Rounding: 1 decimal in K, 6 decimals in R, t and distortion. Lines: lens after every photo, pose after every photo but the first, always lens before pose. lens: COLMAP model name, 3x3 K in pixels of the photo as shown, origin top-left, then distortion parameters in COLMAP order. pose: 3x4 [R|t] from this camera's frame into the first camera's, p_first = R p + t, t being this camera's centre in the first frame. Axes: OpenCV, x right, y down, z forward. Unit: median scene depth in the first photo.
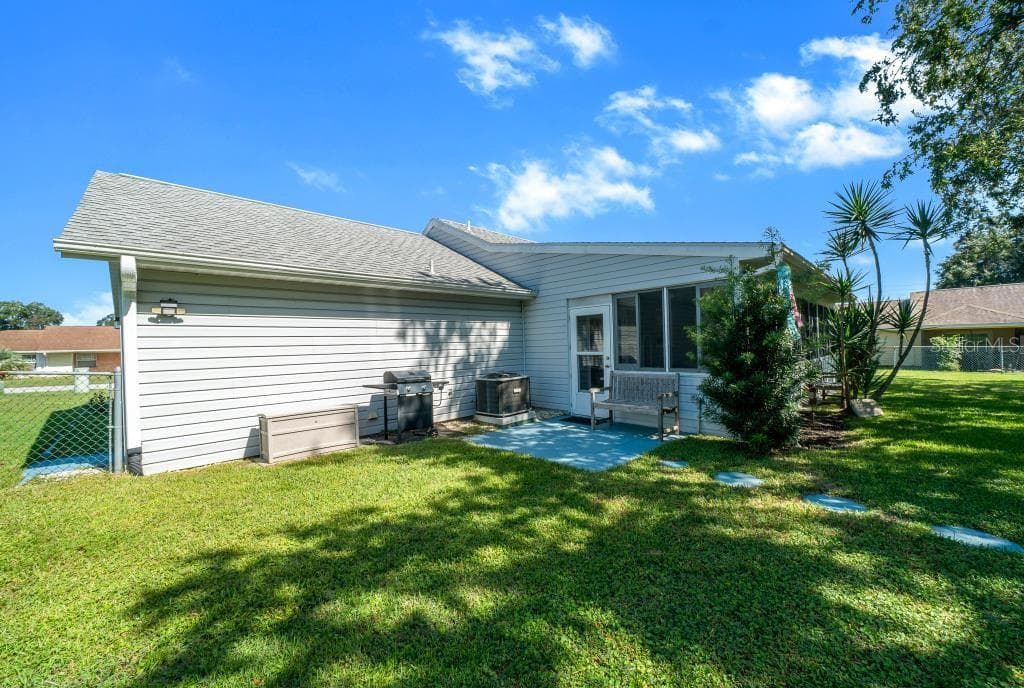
lens RADIAL K [[401.6, 0, 512.0], [0, 401.6, 344.0], [0, 0, 1]] dist [0.000615, 0.000013]
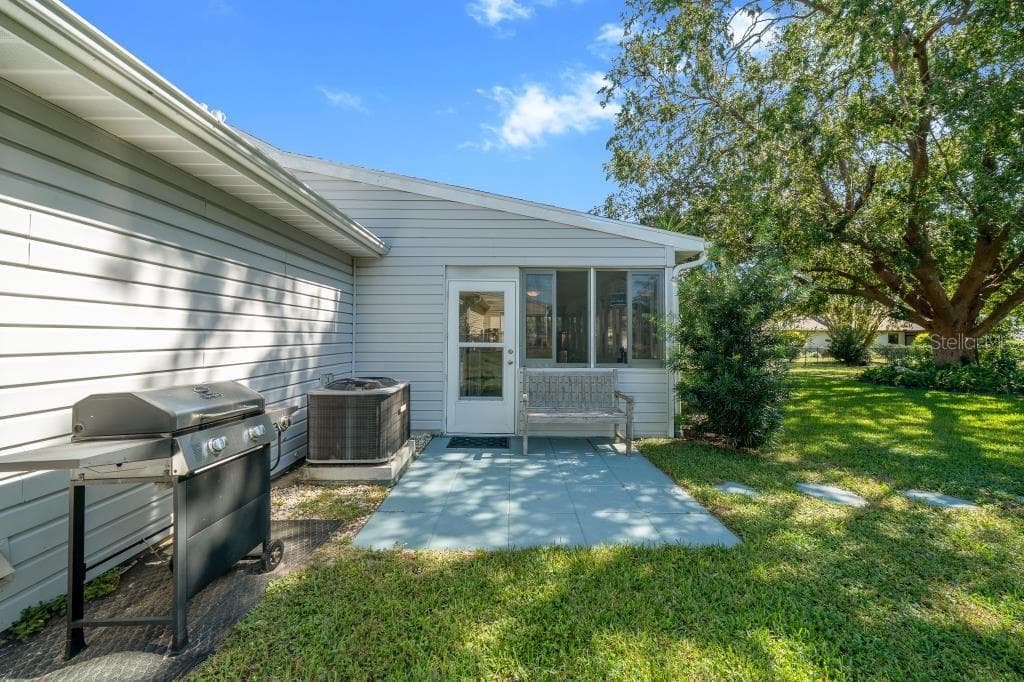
lens RADIAL K [[370.4, 0, 513.3], [0, 370.4, 327.7], [0, 0, 1]] dist [-0.000317, -0.000017]
pose [[0.683434, 0.054097, 0.728005, -0.263348], [-0.025639, 0.998414, -0.050122, 0.025448], [-0.729562, 0.015590, 0.683737, 0.533970]]
